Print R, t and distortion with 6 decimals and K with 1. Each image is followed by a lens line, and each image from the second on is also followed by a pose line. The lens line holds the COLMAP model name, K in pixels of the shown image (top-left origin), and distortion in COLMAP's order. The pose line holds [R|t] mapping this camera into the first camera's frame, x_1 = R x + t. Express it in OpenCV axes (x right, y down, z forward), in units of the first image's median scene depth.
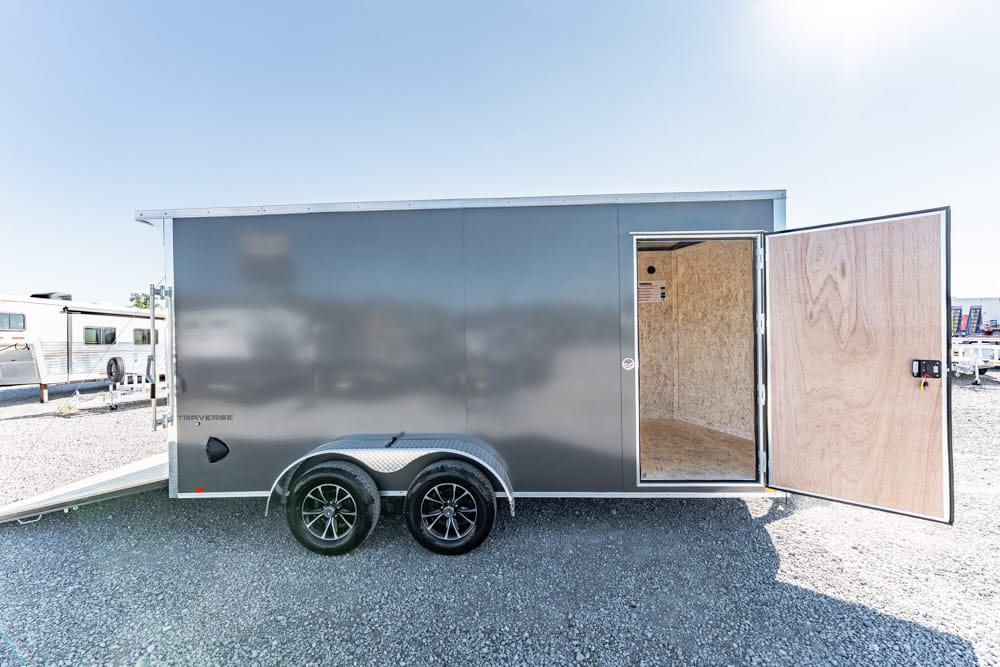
lens RADIAL K [[398.5, 0, 496.1], [0, 398.5, 332.9], [0, 0, 1]] dist [-0.001921, -0.000231]
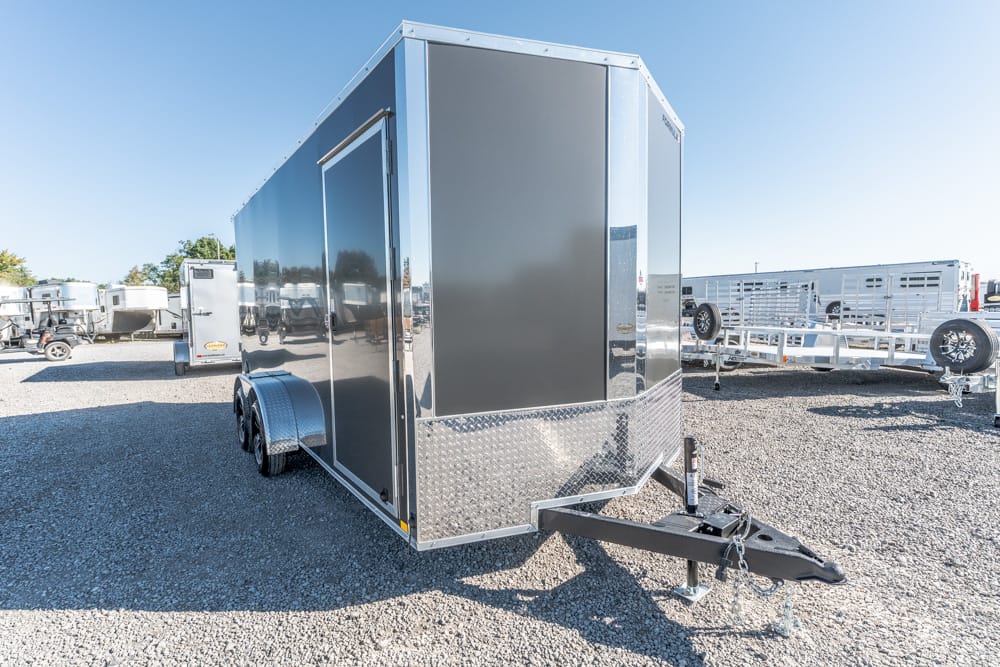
lens RADIAL K [[459.3, 0, 500.0], [0, 459.3, 333.5], [0, 0, 1]] dist [-0.000667, -0.000095]
pose [[0.638396, 0.056760, -0.767612, 1.437650], [0.003591, 0.997047, 0.076712, 0.033708], [0.769700, -0.051729, 0.636307, 0.723180]]
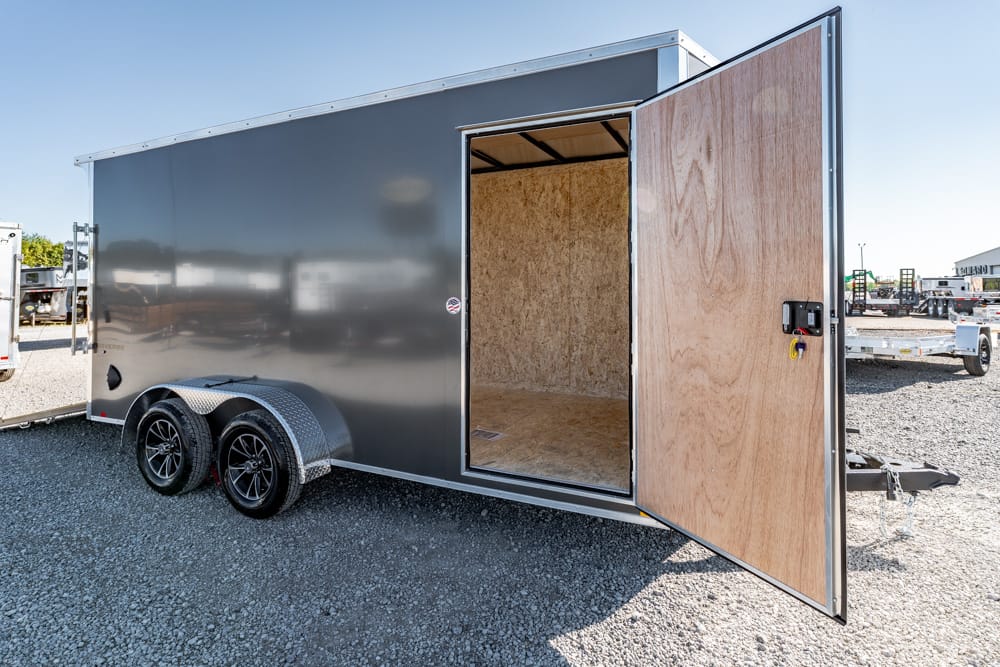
lens RADIAL K [[508.4, 0, 486.7], [0, 508.4, 279.6], [0, 0, 1]] dist [0.000315, 0.000235]
pose [[0.917822, 0.006863, -0.396932, 0.833496], [-0.013543, 0.999810, -0.014029, 0.046789], [0.396760, 0.018252, 0.917741, 0.178156]]
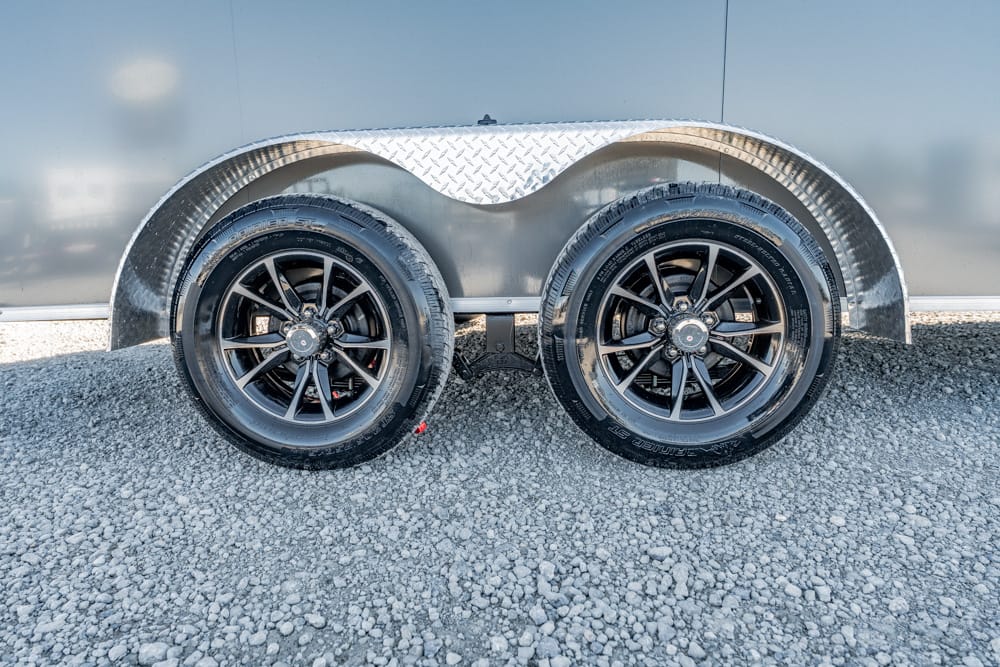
lens RADIAL K [[602.6, 0, 500.0], [0, 602.6, 333.5], [0, 0, 1]] dist [-0.002884, -0.000241]
pose [[0.999888, 0.001976, -0.014815, -0.268478], [0.000527, 0.985947, 0.167056, 0.383410], [0.014937, -0.167046, 0.985836, 0.556030]]
